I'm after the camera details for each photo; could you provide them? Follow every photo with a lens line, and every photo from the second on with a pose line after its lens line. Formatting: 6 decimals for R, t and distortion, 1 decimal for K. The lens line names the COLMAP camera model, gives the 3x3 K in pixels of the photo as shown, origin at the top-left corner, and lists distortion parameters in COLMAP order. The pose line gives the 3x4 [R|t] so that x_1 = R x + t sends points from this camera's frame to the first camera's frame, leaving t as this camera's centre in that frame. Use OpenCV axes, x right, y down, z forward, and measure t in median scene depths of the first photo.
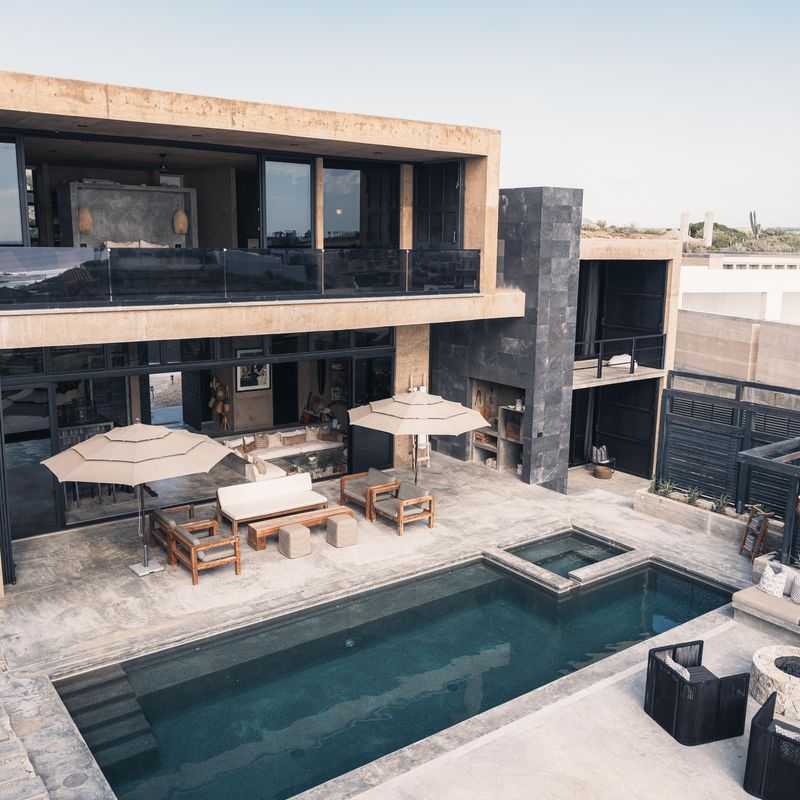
lens RADIAL K [[822.4, 0, 400.0], [0, 822.4, 400.0], [0, 0, 1]] dist [-0.009198, 0.004003]
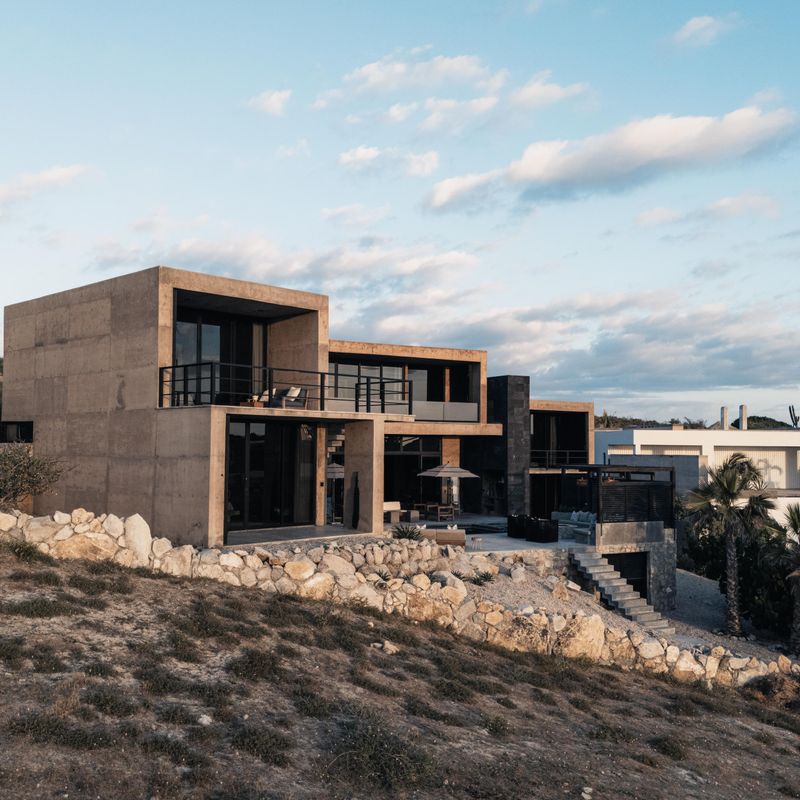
lens RADIAL K [[983.6, 0, 400.0], [0, 983.6, 400.0], [0, 0, 1]] dist [-0.009575, 0.003667]
pose [[0.993678, -0.011054, -0.111726, 0.174422], [-0.017280, 0.968225, -0.249484, 0.445765], [0.110934, 0.249837, 0.961912, -1.477513]]
